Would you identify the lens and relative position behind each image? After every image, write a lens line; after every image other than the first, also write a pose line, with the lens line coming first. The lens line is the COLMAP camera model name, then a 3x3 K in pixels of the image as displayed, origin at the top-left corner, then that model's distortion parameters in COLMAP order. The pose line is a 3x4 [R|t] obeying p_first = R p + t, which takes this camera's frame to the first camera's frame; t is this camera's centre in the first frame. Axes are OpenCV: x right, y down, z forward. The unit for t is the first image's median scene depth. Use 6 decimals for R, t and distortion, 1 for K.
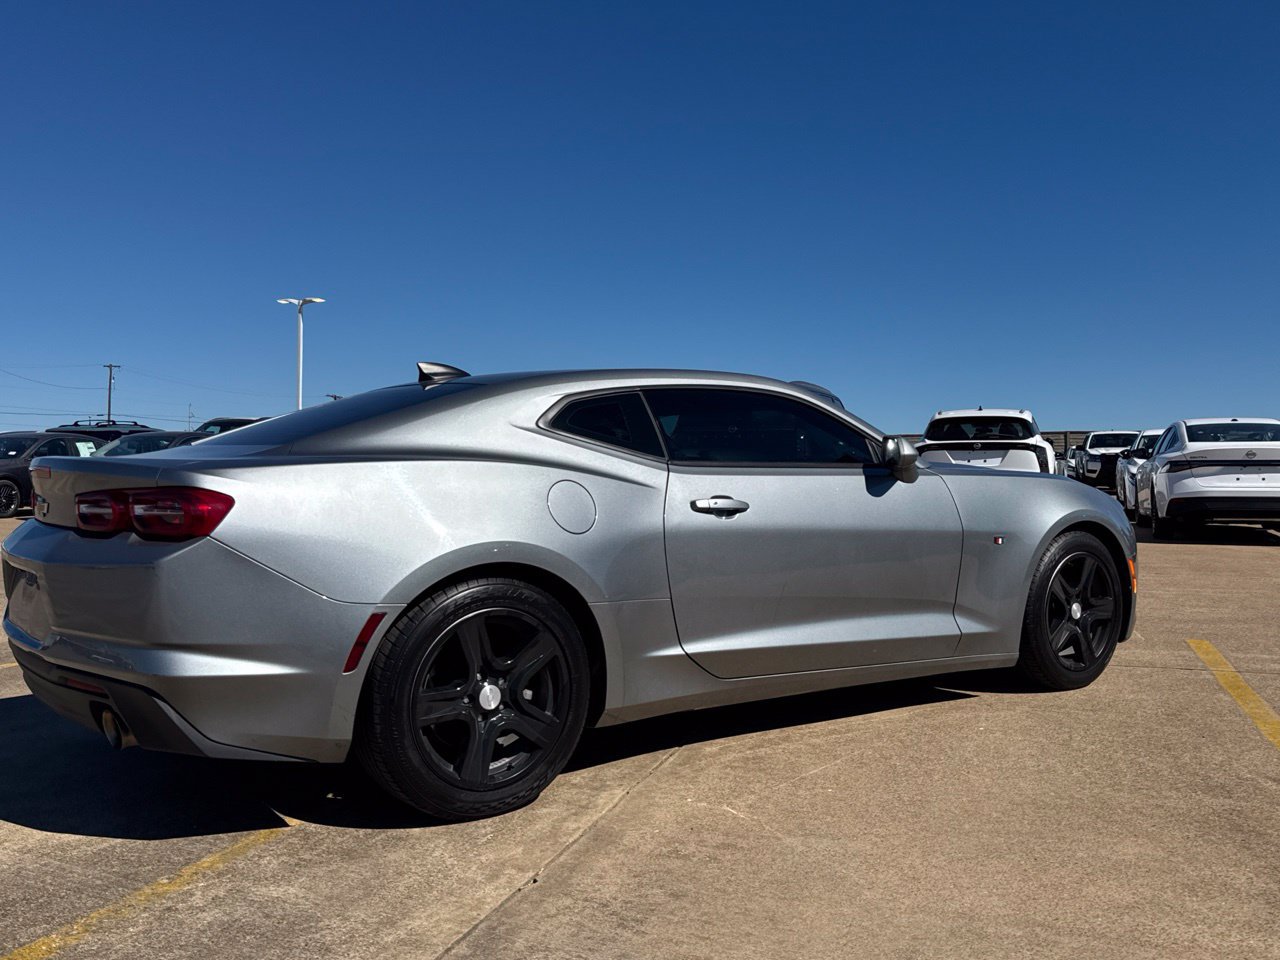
lens RADIAL K [[1140.0, 0, 640.0], [0, 1140.0, 475.2], [0, 0, 1]] dist [0.148762, -0.273874]
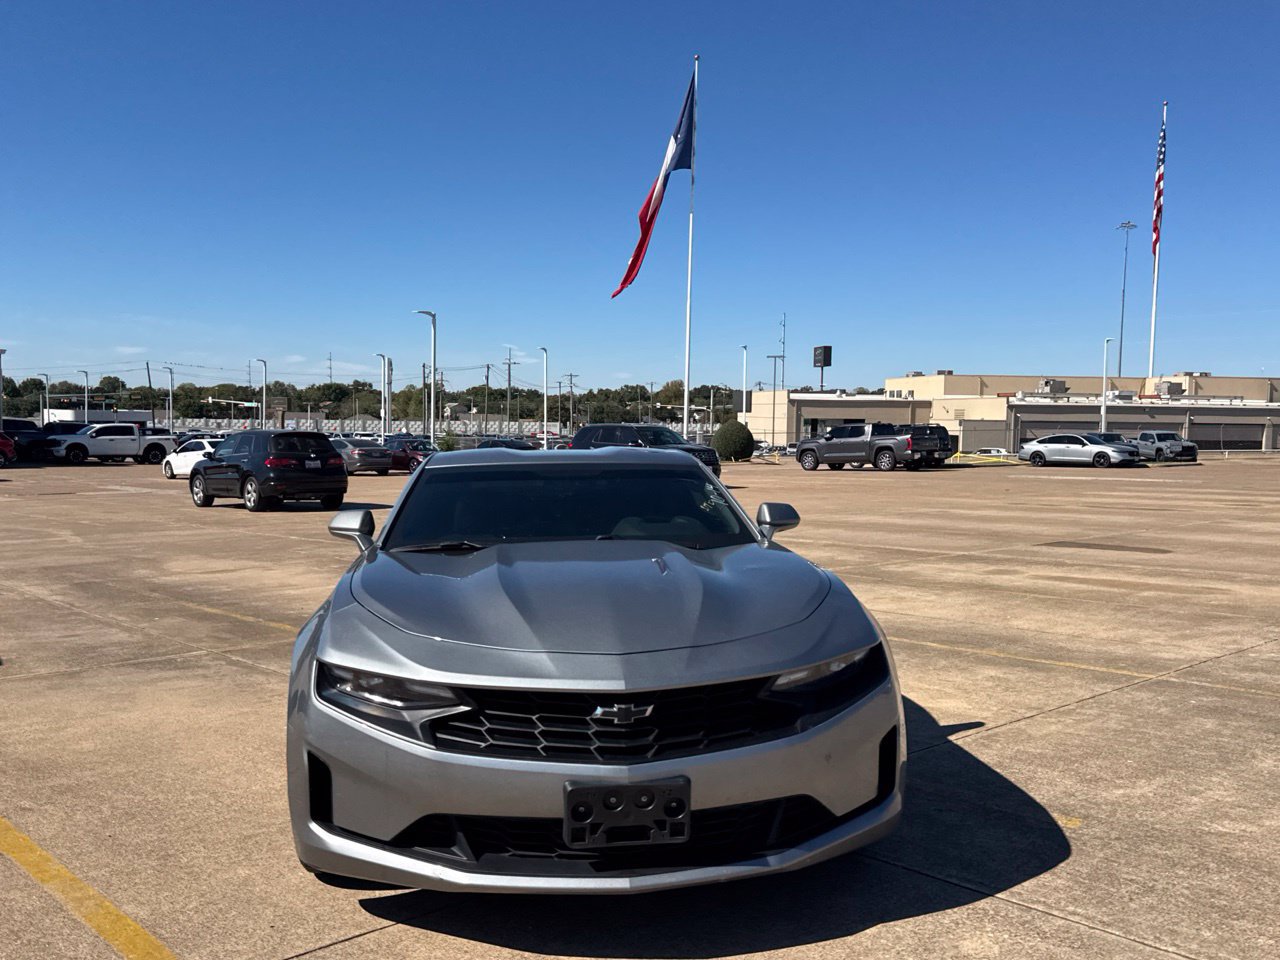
lens RADIAL K [[1140.0, 0, 634.5], [0, 1140.0, 485.3], [0, 0, 1]] dist [0.148762, -0.273874]
pose [[-0.483605, 0.039555, -0.874392, 1.244400], [-0.010700, 0.998637, 0.051093, -0.138824], [0.875221, 0.034065, -0.482523, 2.064201]]
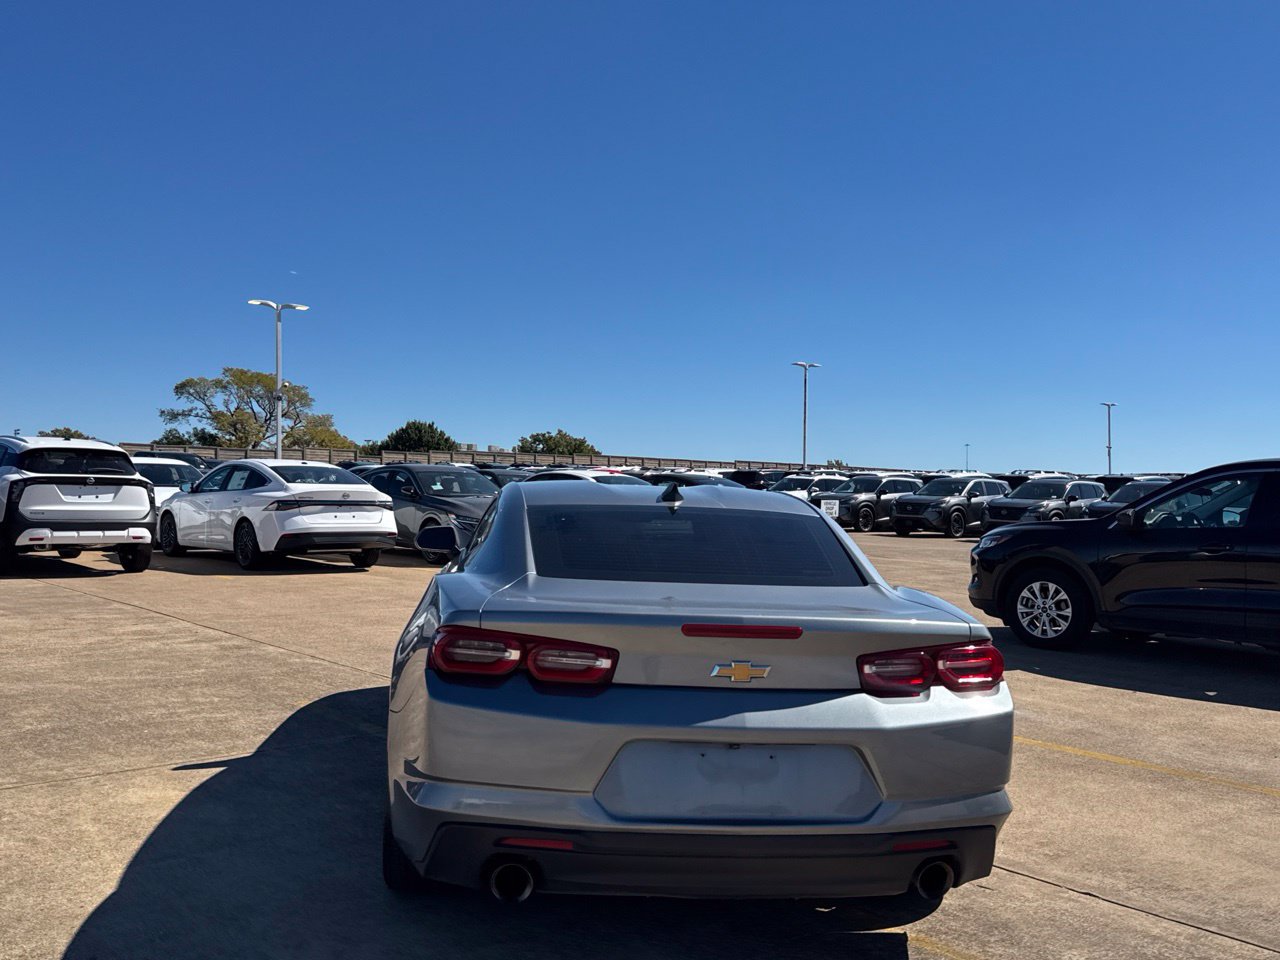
lens RADIAL K [[1140.0, 0, 633.8], [0, 1140.0, 478.0], [0, 0, 1]] dist [0.148762, -0.273874]
pose [[0.490902, 0.018477, 0.871019, -1.218355], [-0.018934, 0.999765, -0.010537, -0.101410], [-0.871009, -0.011319, 0.491137, 0.592082]]
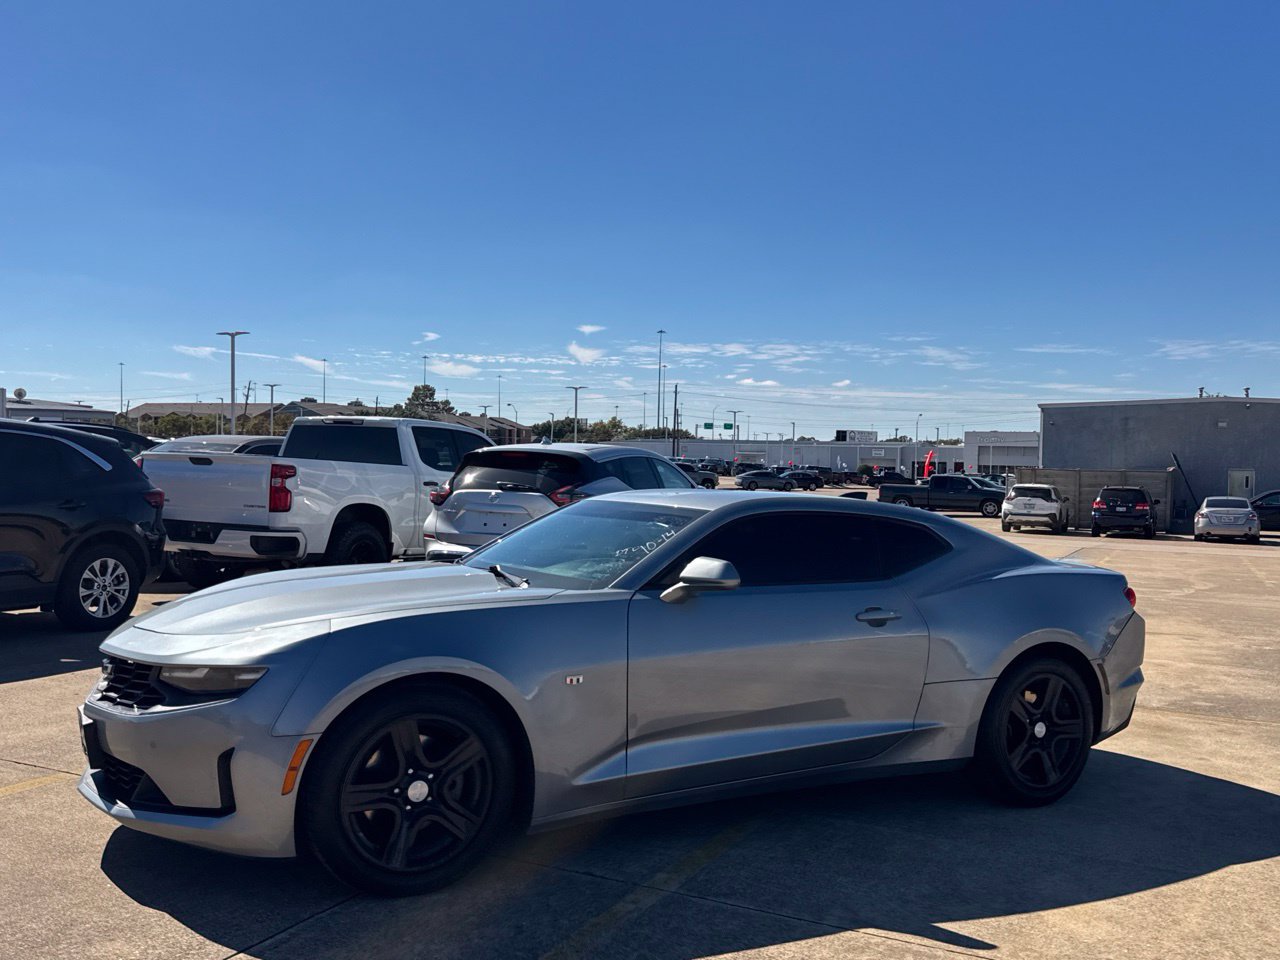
lens RADIAL K [[1140.0, 0, 631.8], [0, 1140.0, 483.6], [0, 0, 1]] dist [0.148762, -0.273874]
pose [[-0.991628, -0.029660, 0.125677, -0.092155], [-0.026803, 0.999344, 0.024366, -0.150914], [-0.126317, 0.020794, -0.991772, 2.708478]]
